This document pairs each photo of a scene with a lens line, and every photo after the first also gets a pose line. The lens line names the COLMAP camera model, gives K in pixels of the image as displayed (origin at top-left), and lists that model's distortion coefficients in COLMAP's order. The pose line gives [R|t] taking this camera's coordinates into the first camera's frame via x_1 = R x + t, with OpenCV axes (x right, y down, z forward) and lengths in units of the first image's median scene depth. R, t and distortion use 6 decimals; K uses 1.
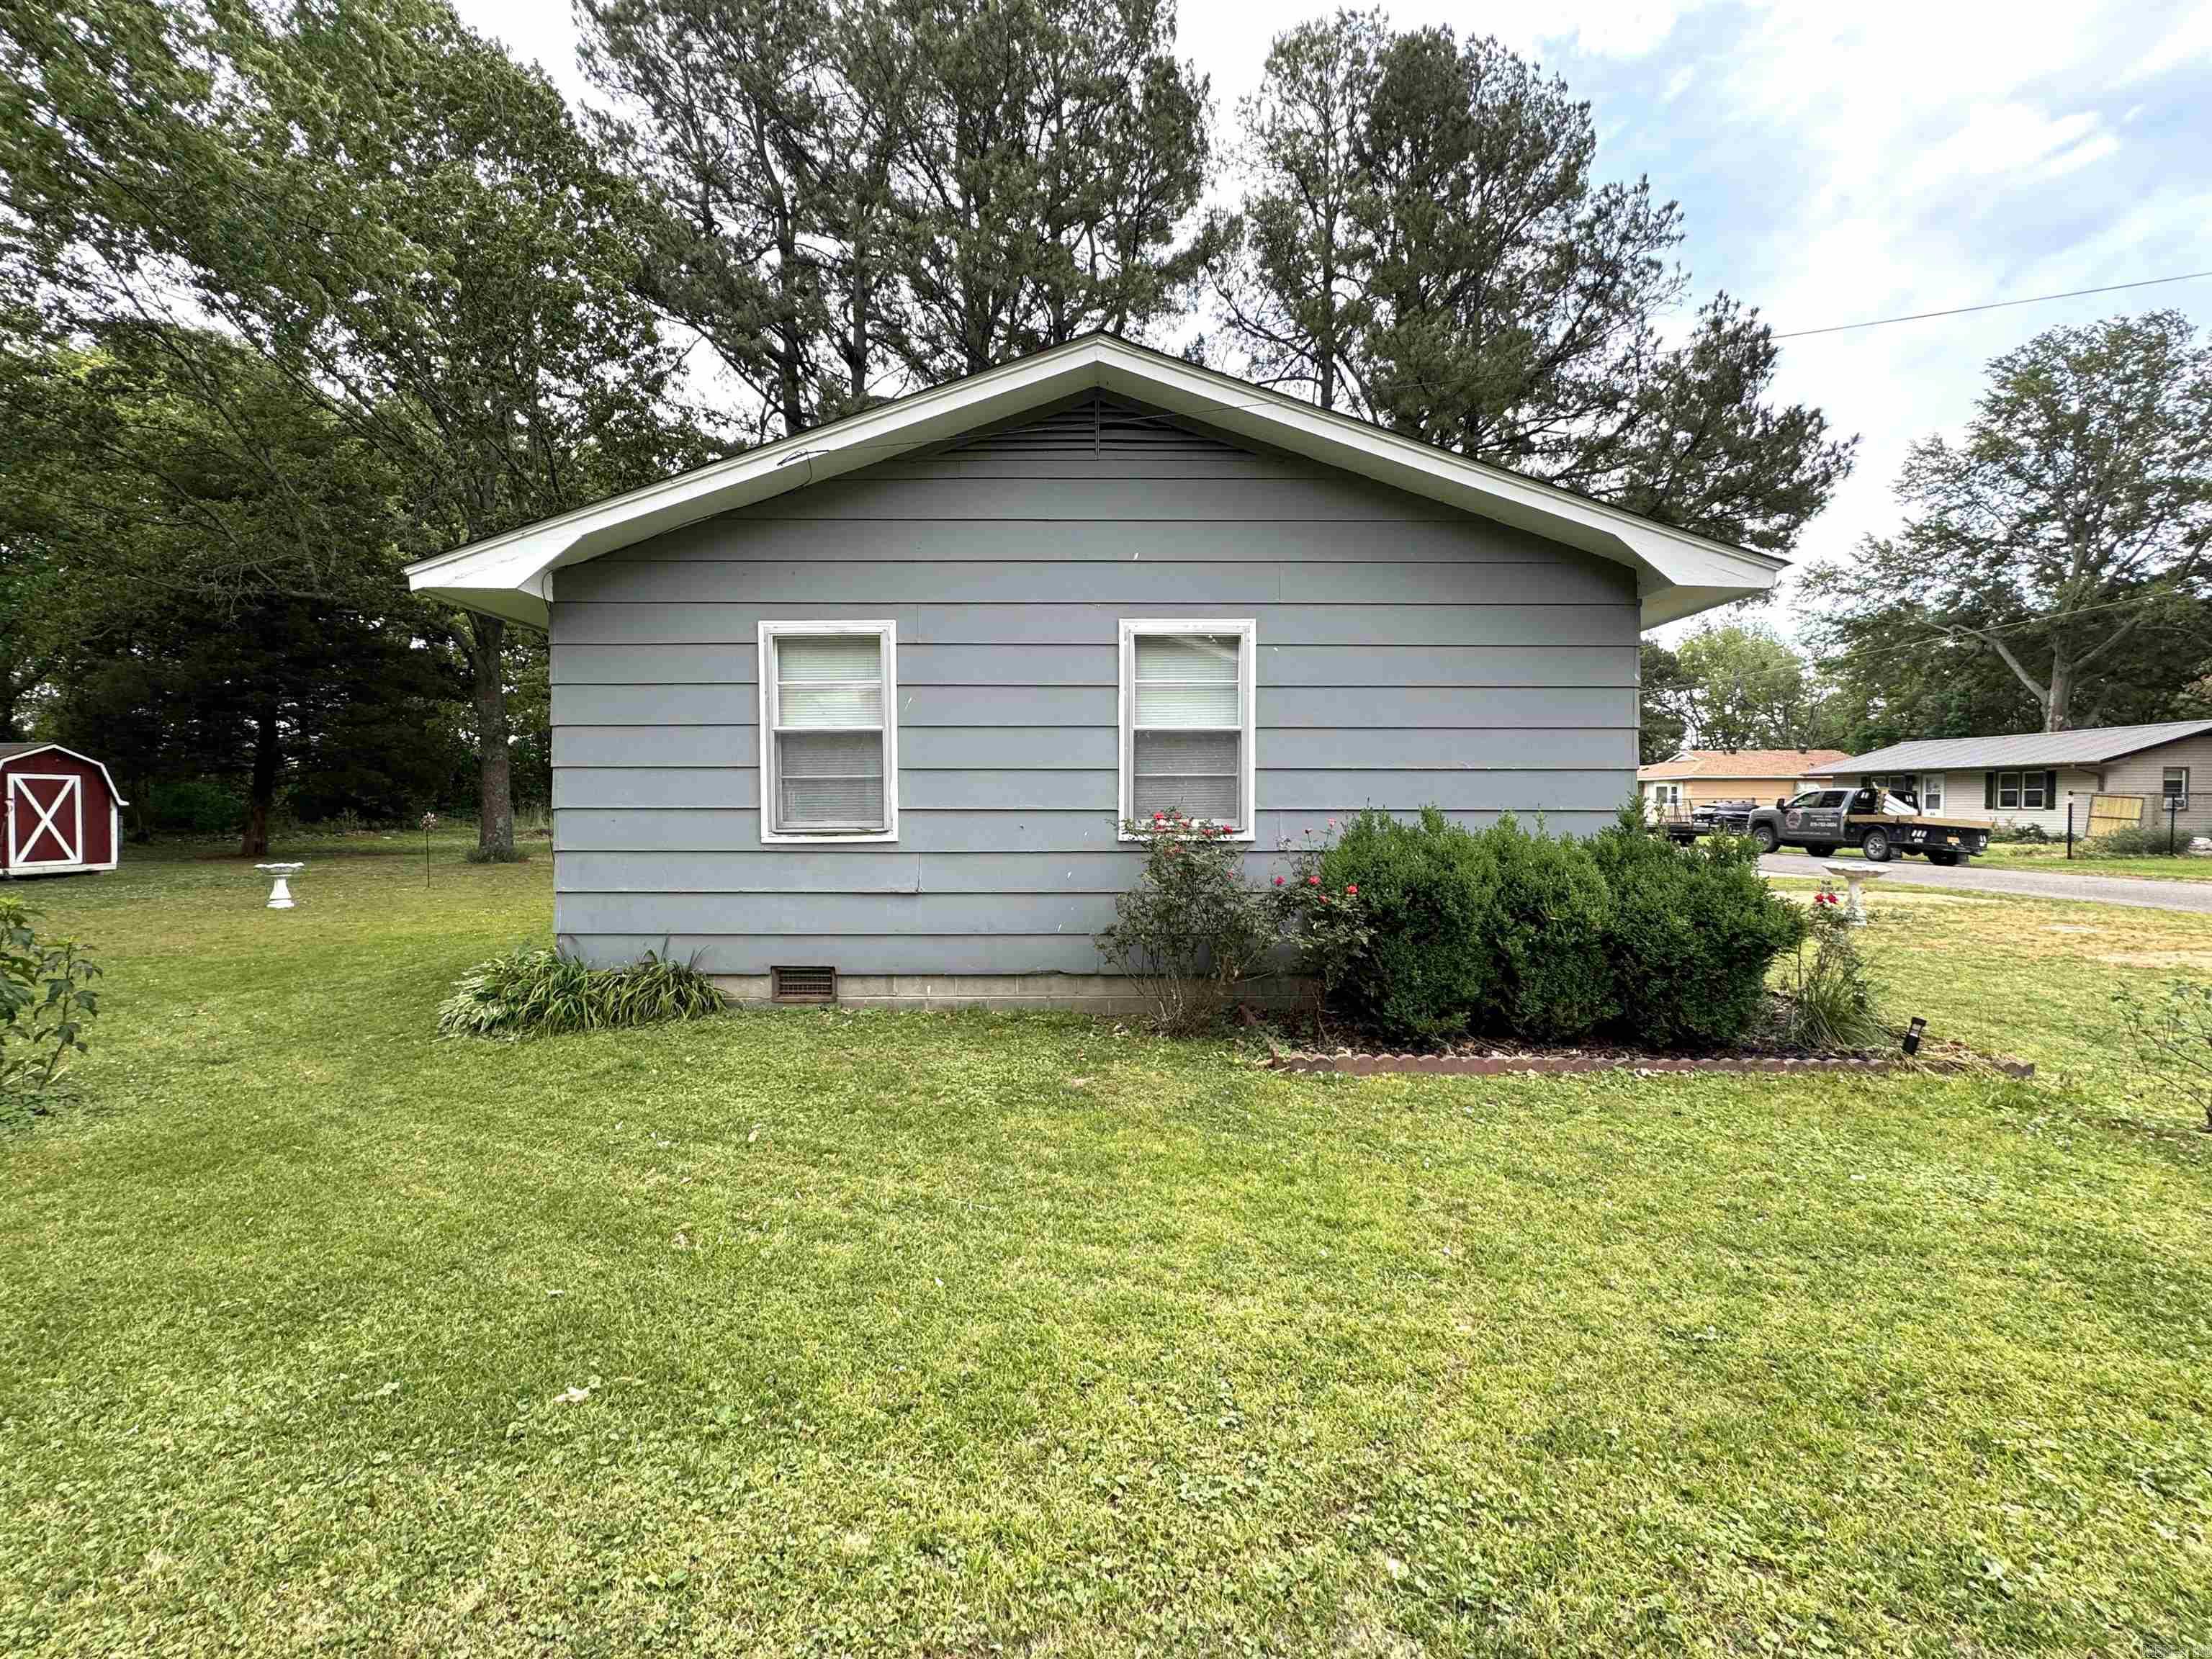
lens RADIAL K [[864.0, 0, 1106.0], [0, 864.0, 829.5], [0, 0, 1]] dist [-0.001457, -0.000036]
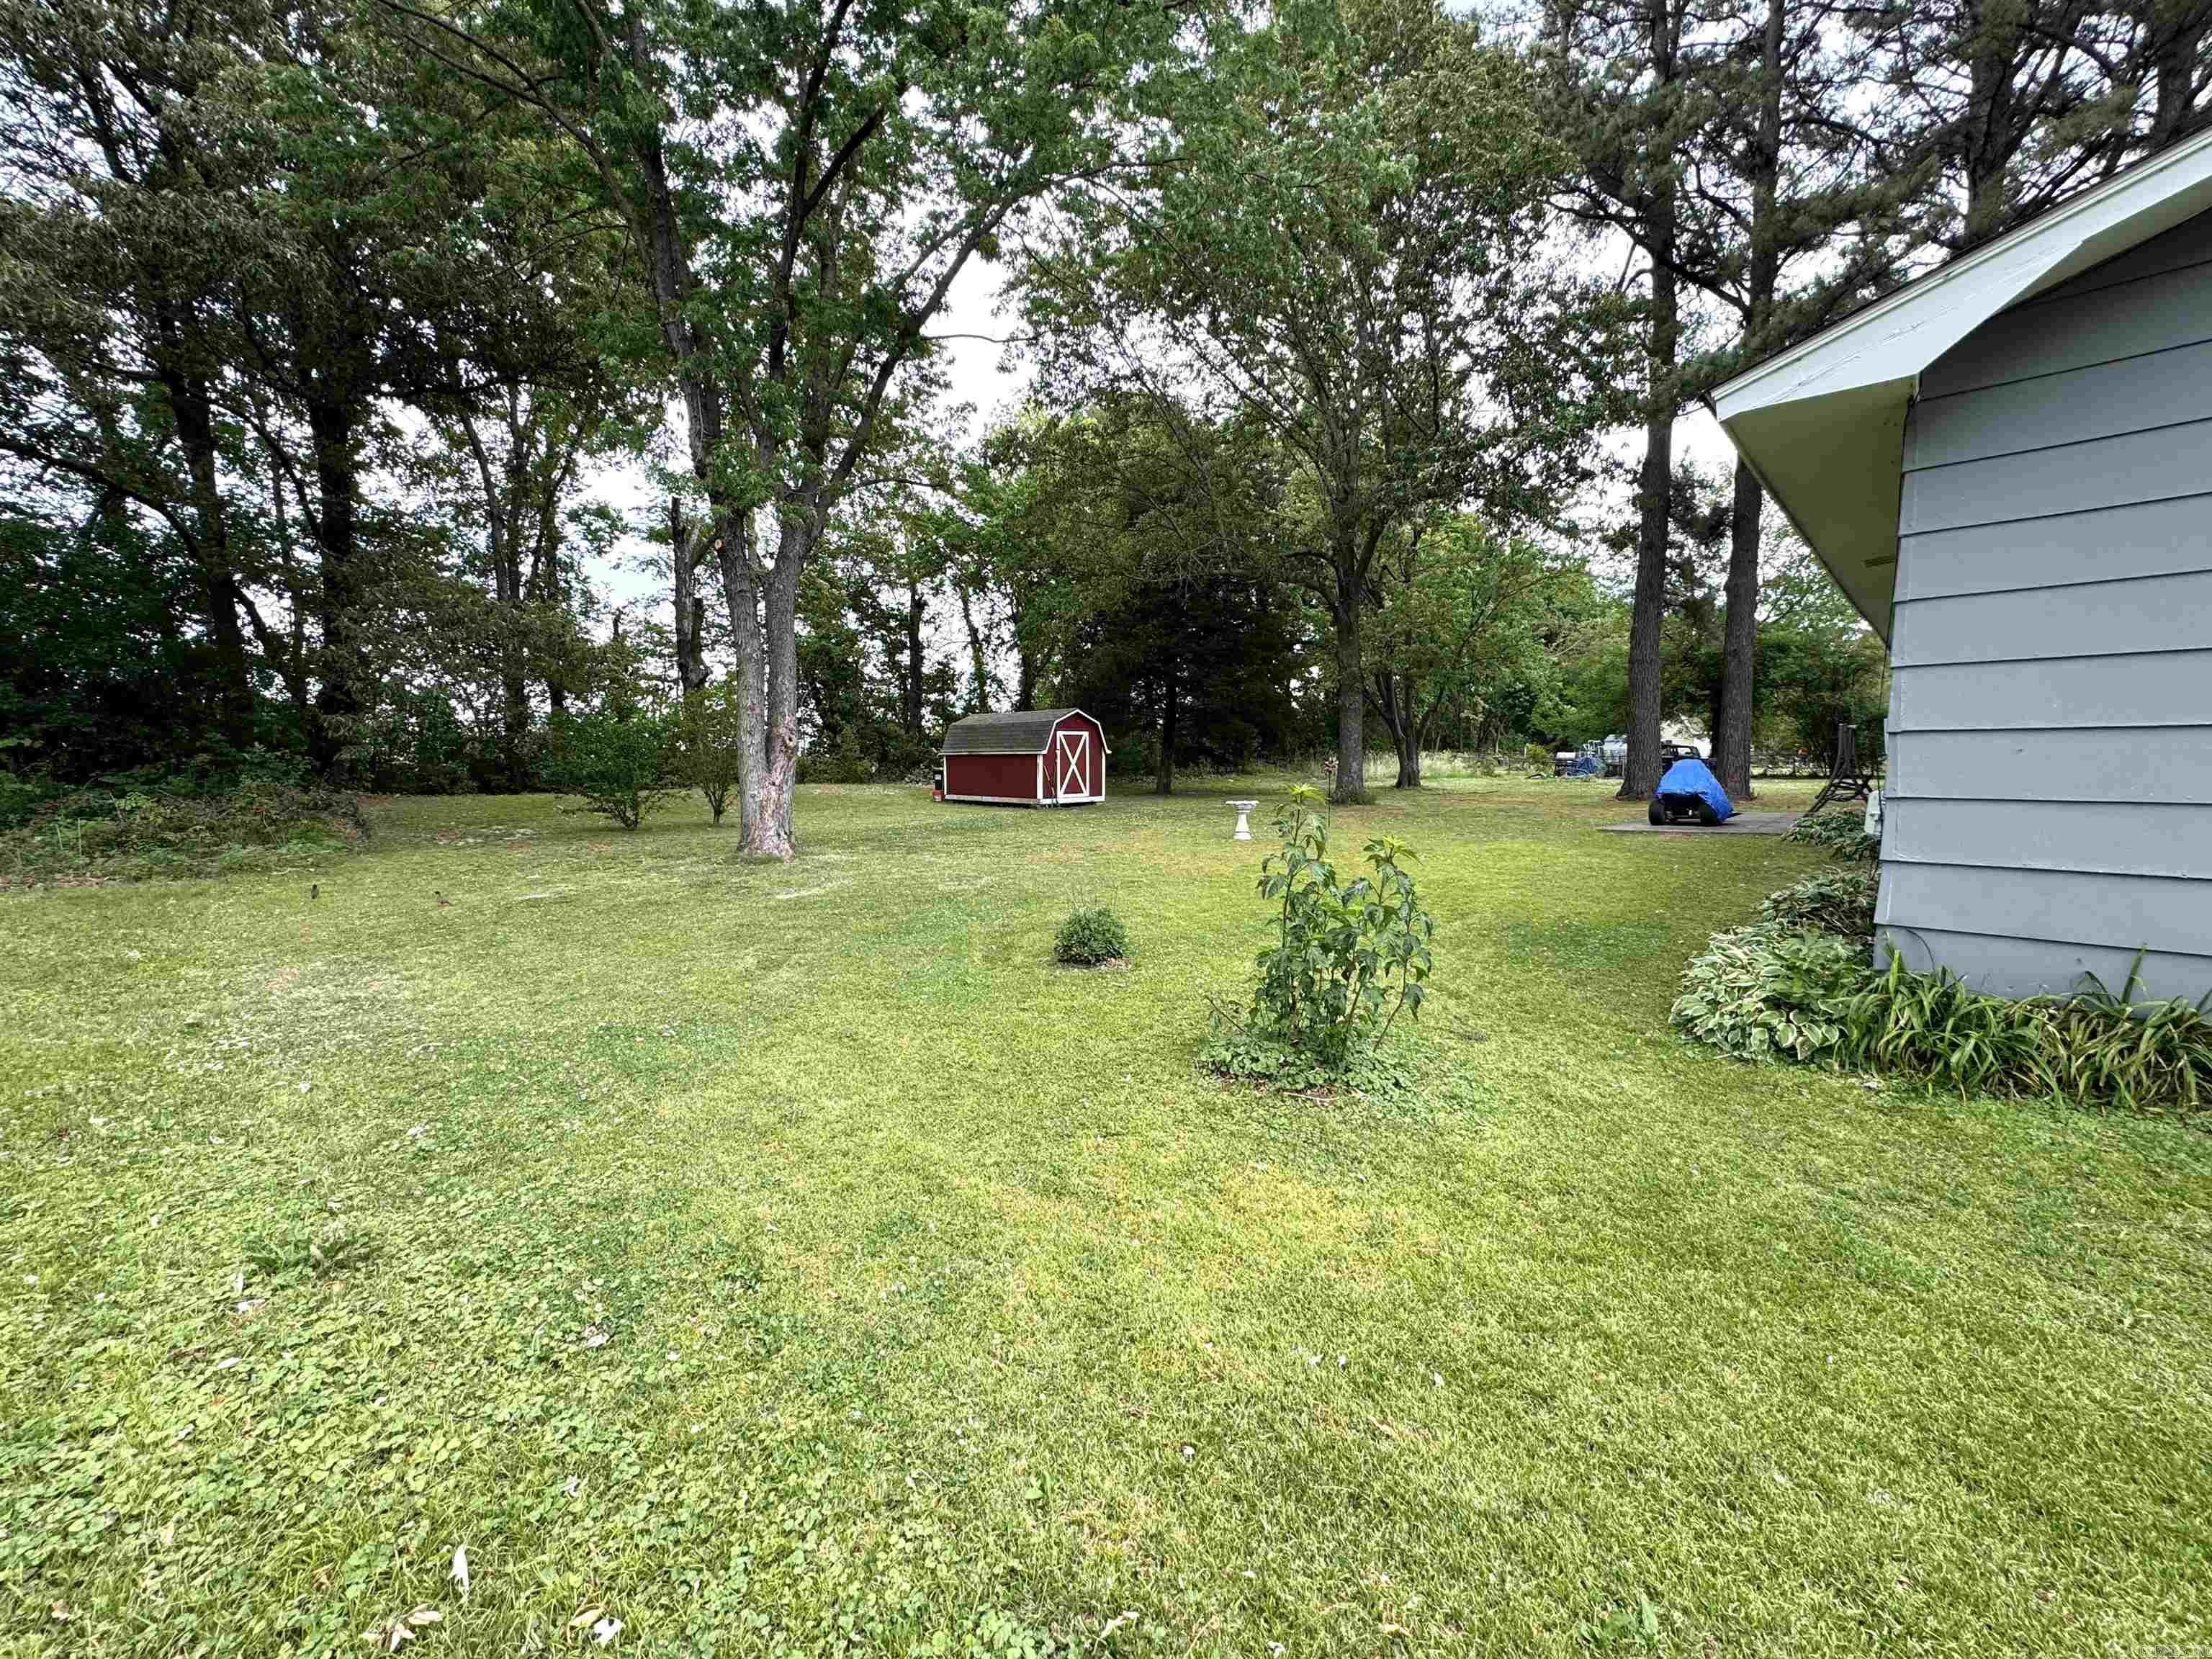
lens RADIAL K [[864.0, 0, 1106.0], [0, 864.0, 829.5], [0, 0, 1]] dist [-0.001457, -0.000036]
pose [[0.704891, 0.049606, -0.707579, -0.190847], [-0.006115, 0.997939, 0.063870, 0.003485], [0.709290, -0.040695, 0.703742, 0.041217]]
